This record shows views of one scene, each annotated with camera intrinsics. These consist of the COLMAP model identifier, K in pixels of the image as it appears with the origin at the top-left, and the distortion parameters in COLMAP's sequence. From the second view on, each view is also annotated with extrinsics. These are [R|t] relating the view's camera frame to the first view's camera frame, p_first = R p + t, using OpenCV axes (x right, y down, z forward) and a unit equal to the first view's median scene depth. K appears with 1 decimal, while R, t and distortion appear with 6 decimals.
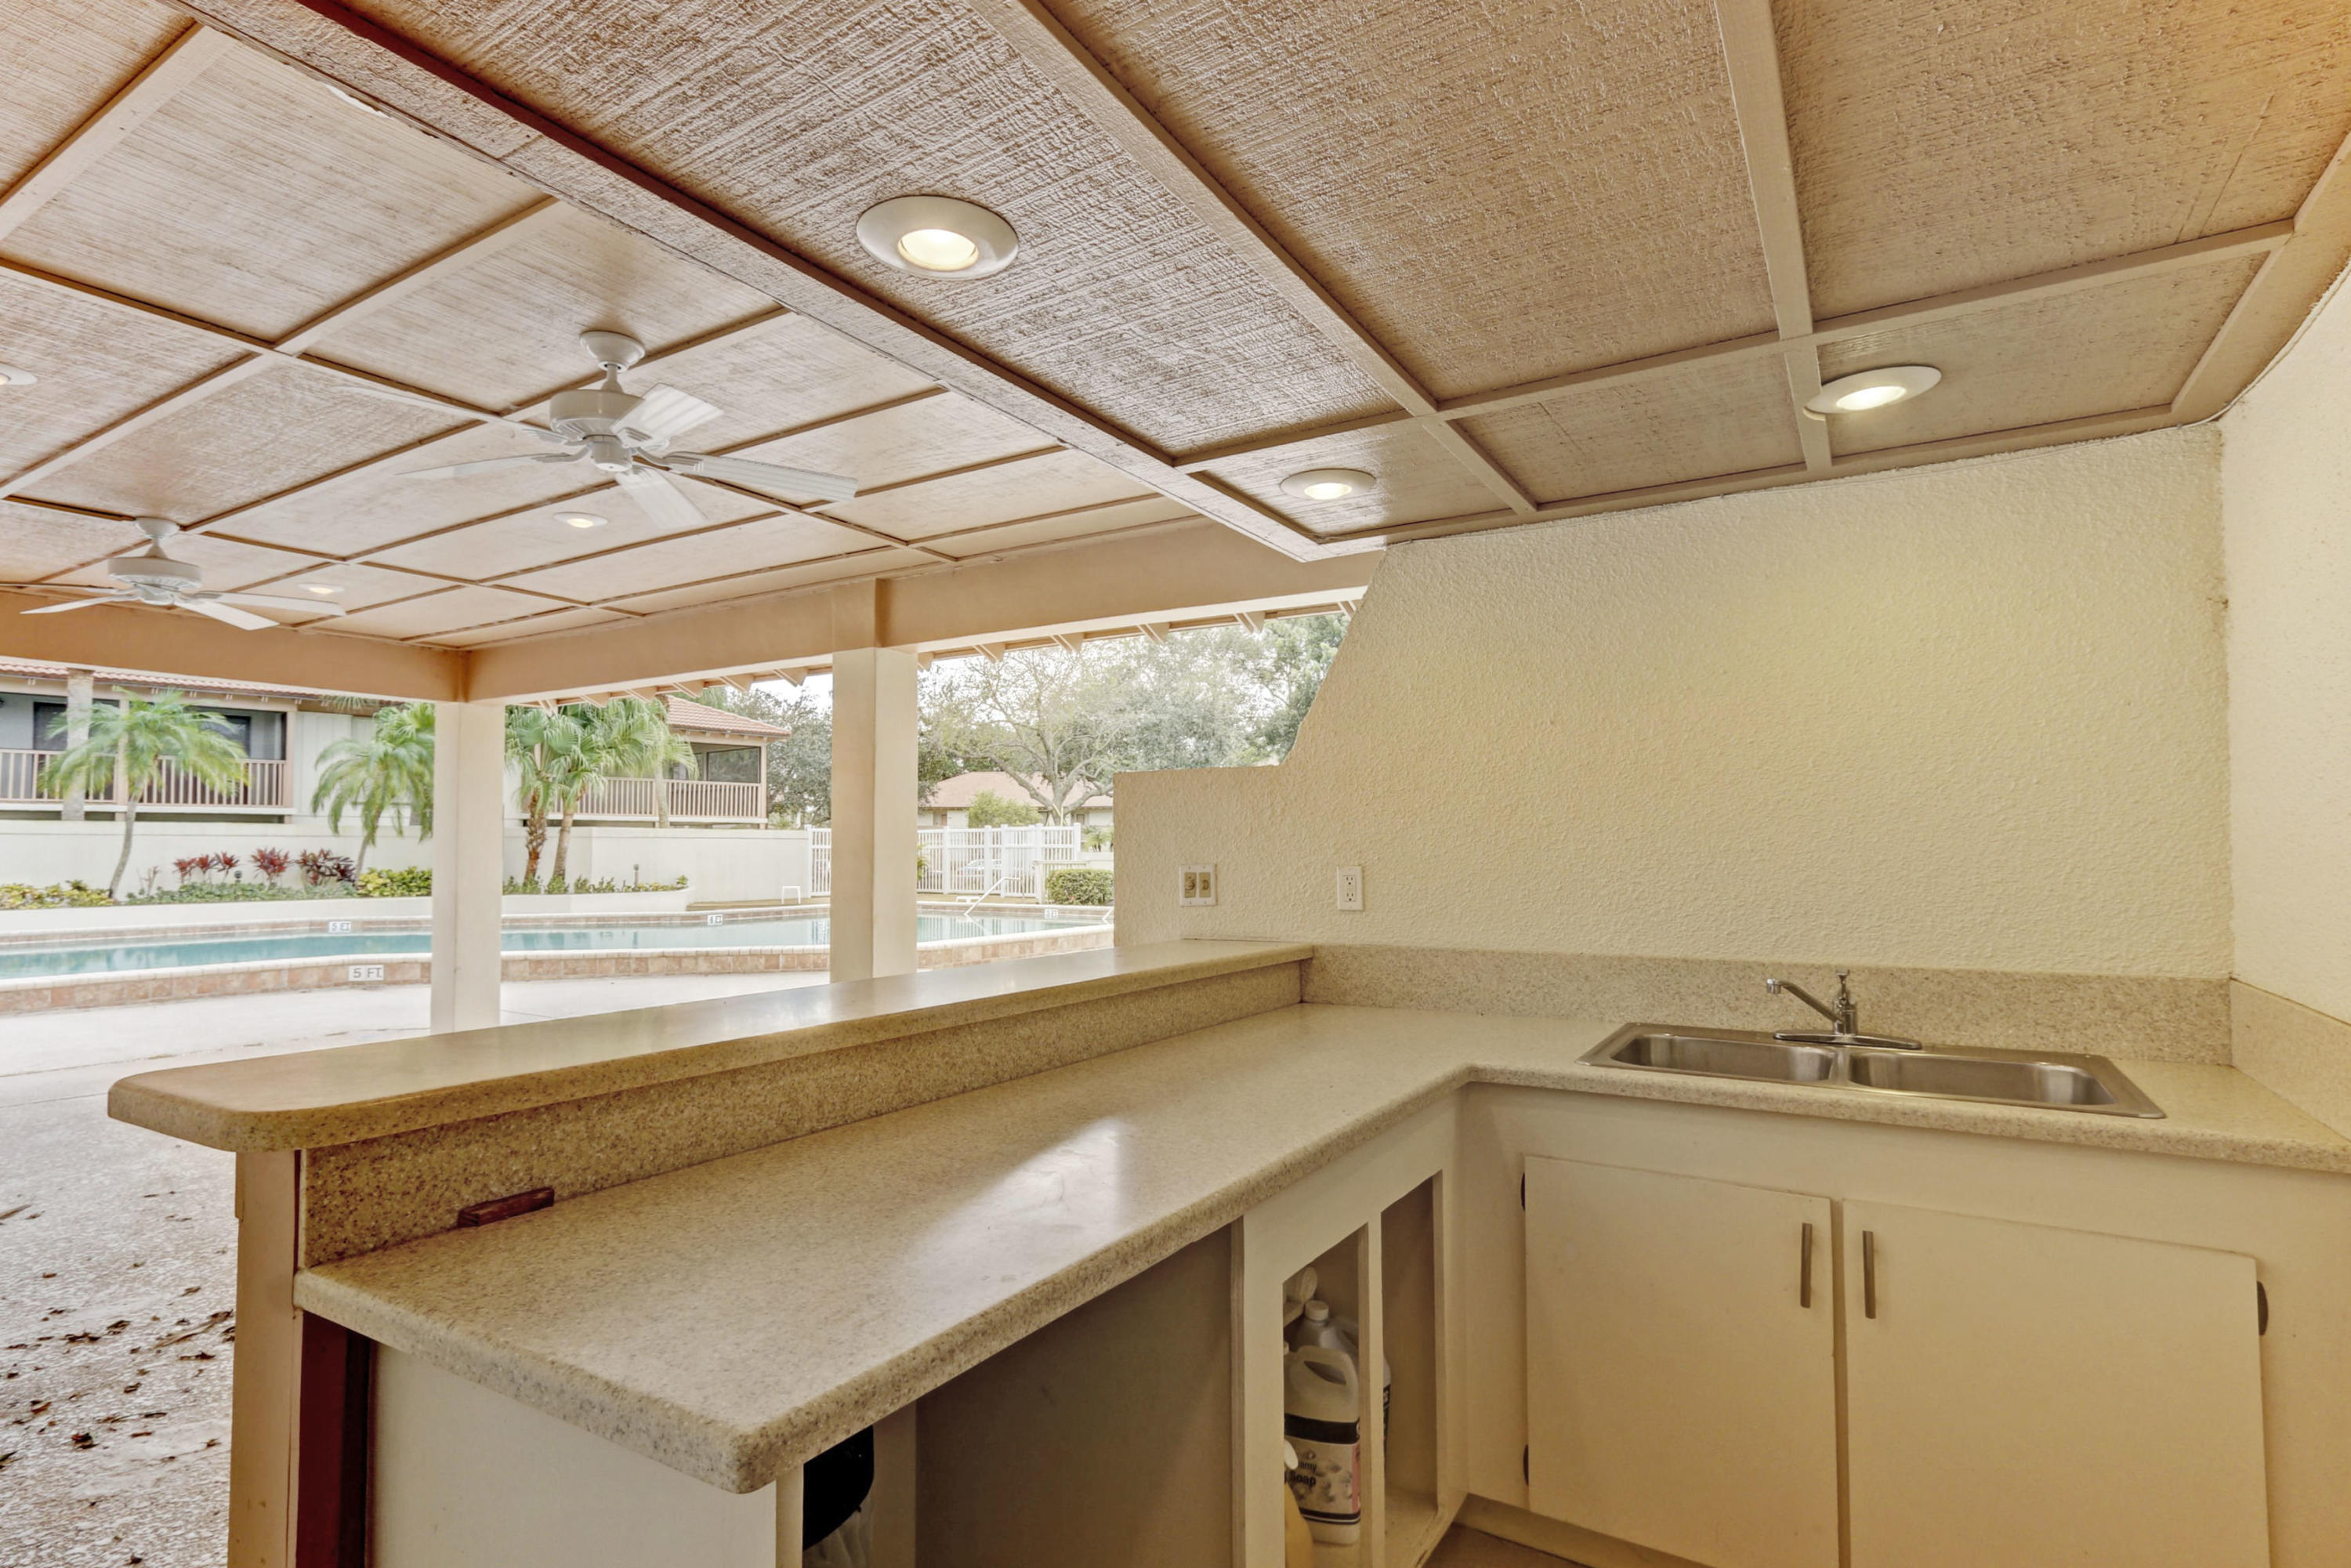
lens RADIAL K [[1260.8, 0, 1175.5], [0, 1260.8, 784.0], [0, 0, 1]] dist [-0.001696, -0.000093]
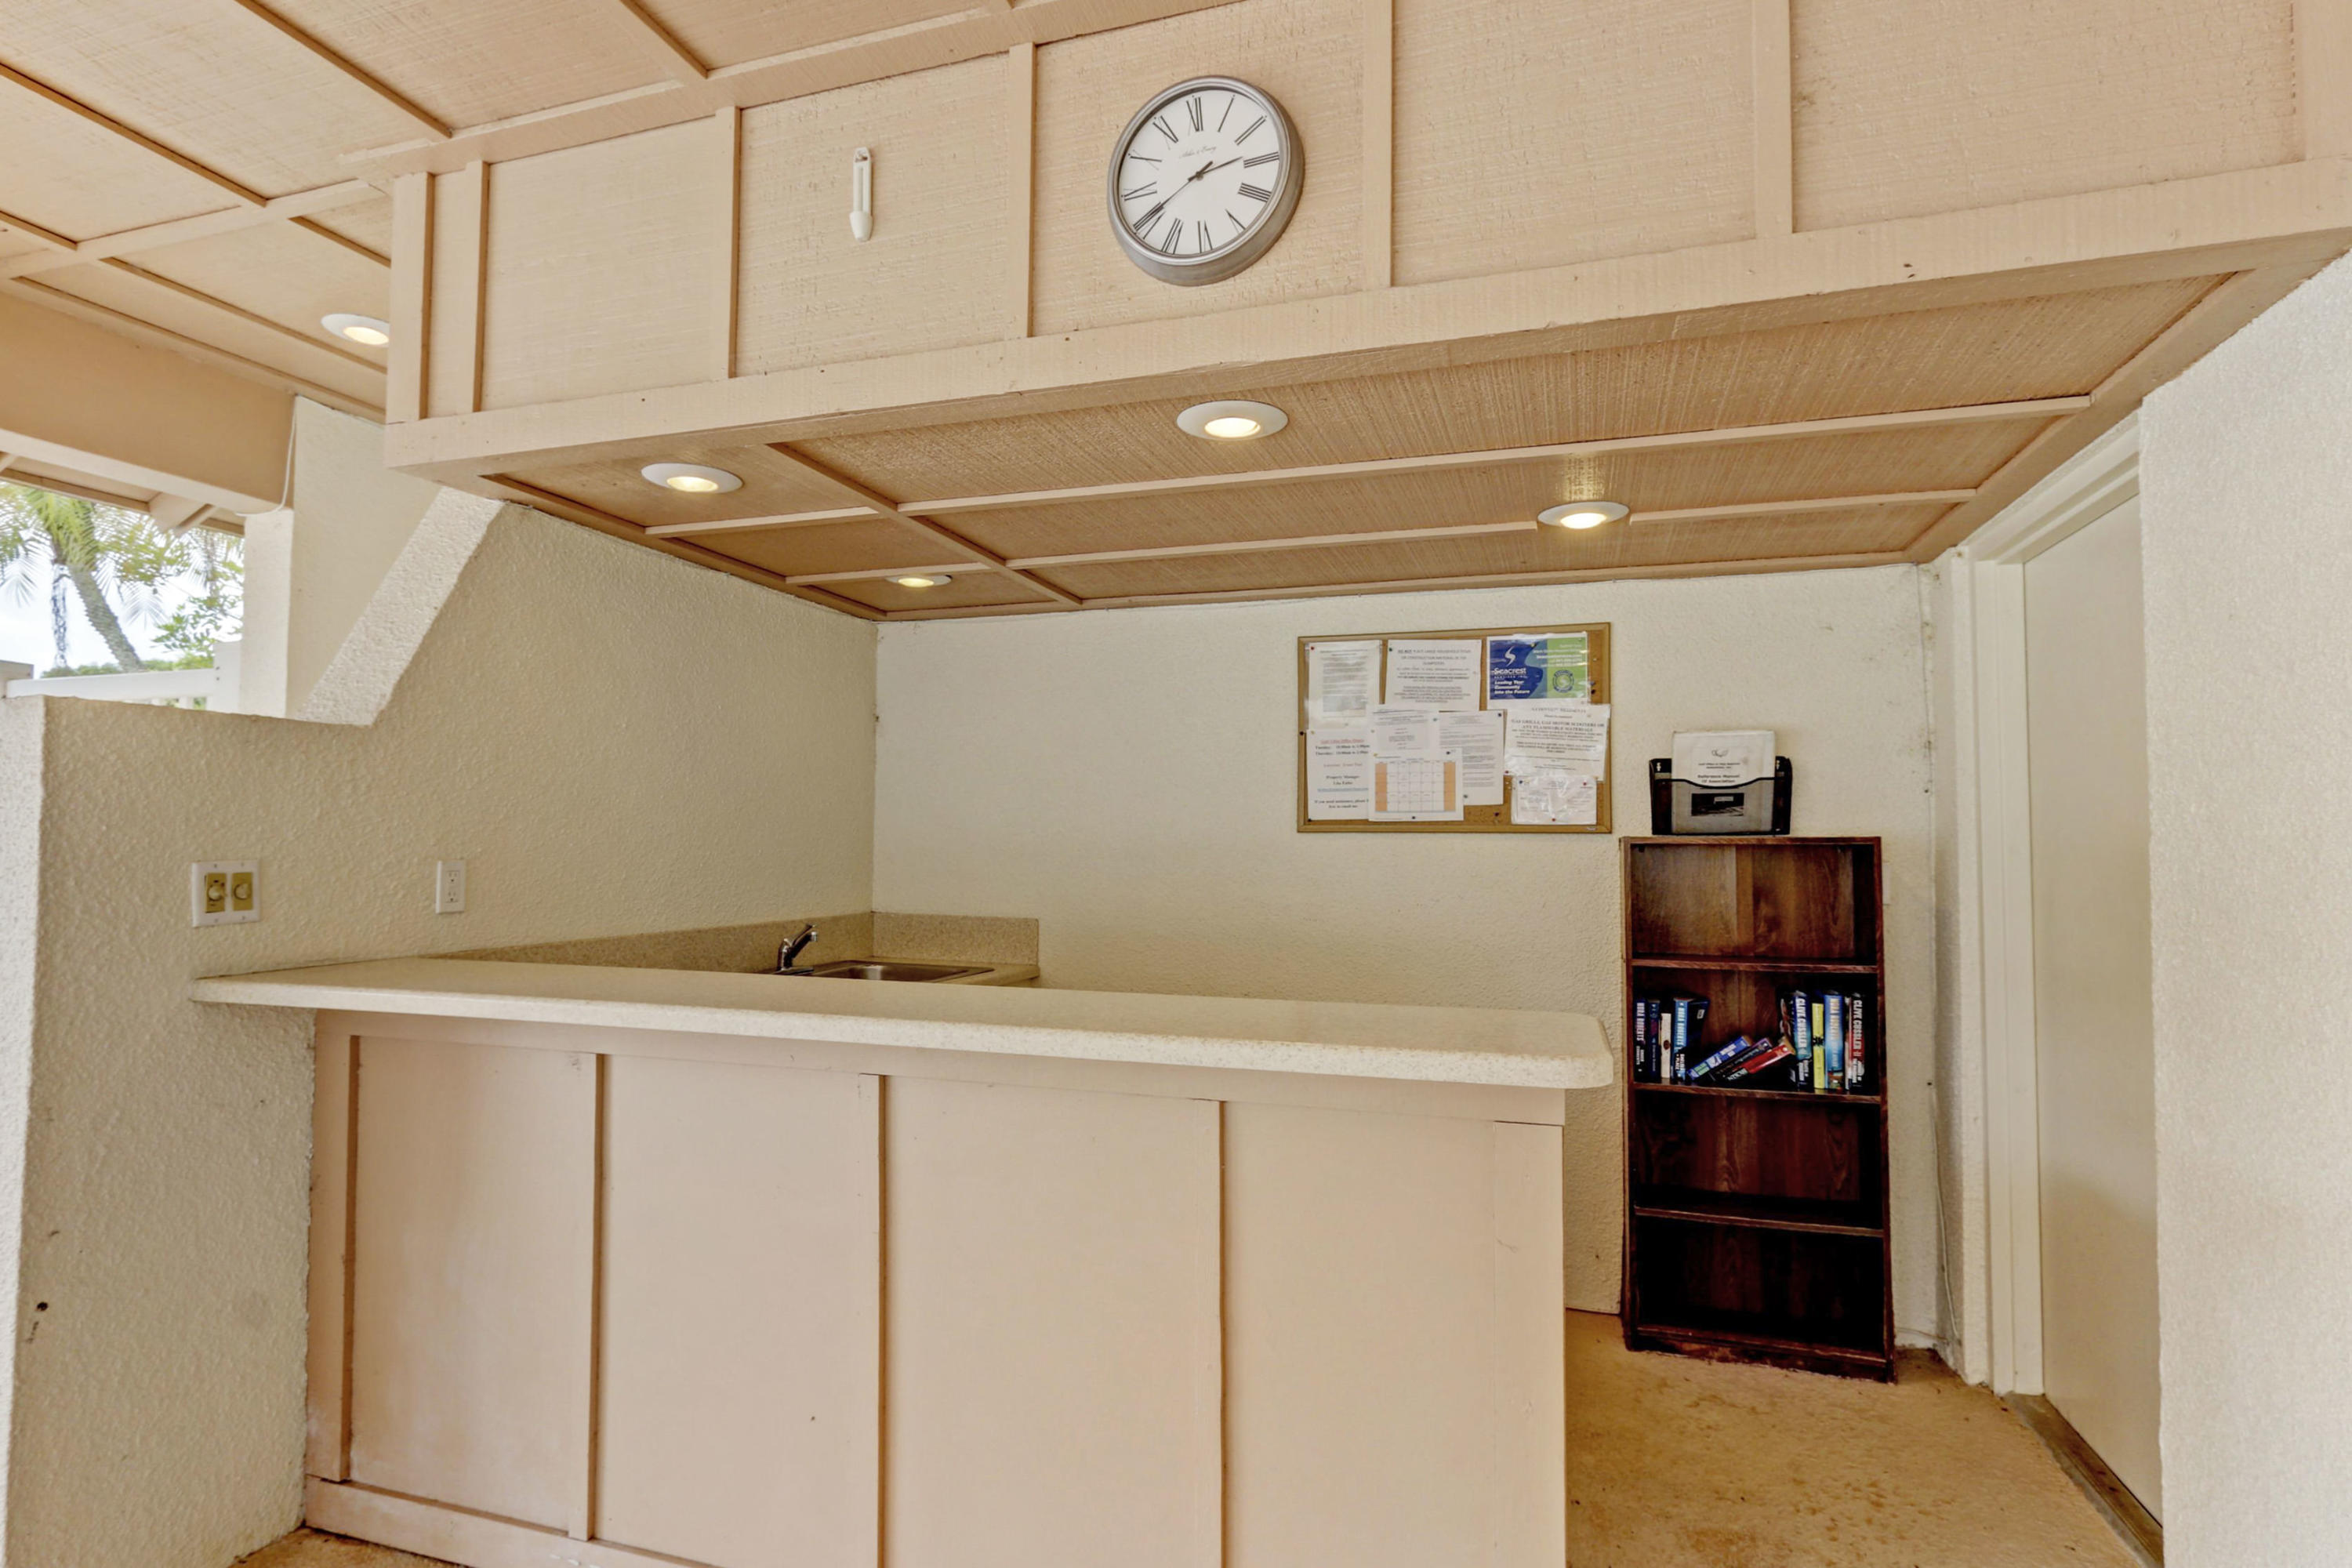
lens RADIAL K [[1261.4, 0, 1176.0], [0, 1261.4, 784.0], [0, 0, 1]] dist [-0.001696, -0.000093]
pose [[-0.297533, 0.047646, 0.953522, -0.810235], [-0.055649, 0.996190, -0.067143, 0.044242], [-0.953088, -0.073039, -0.293748, 0.789977]]
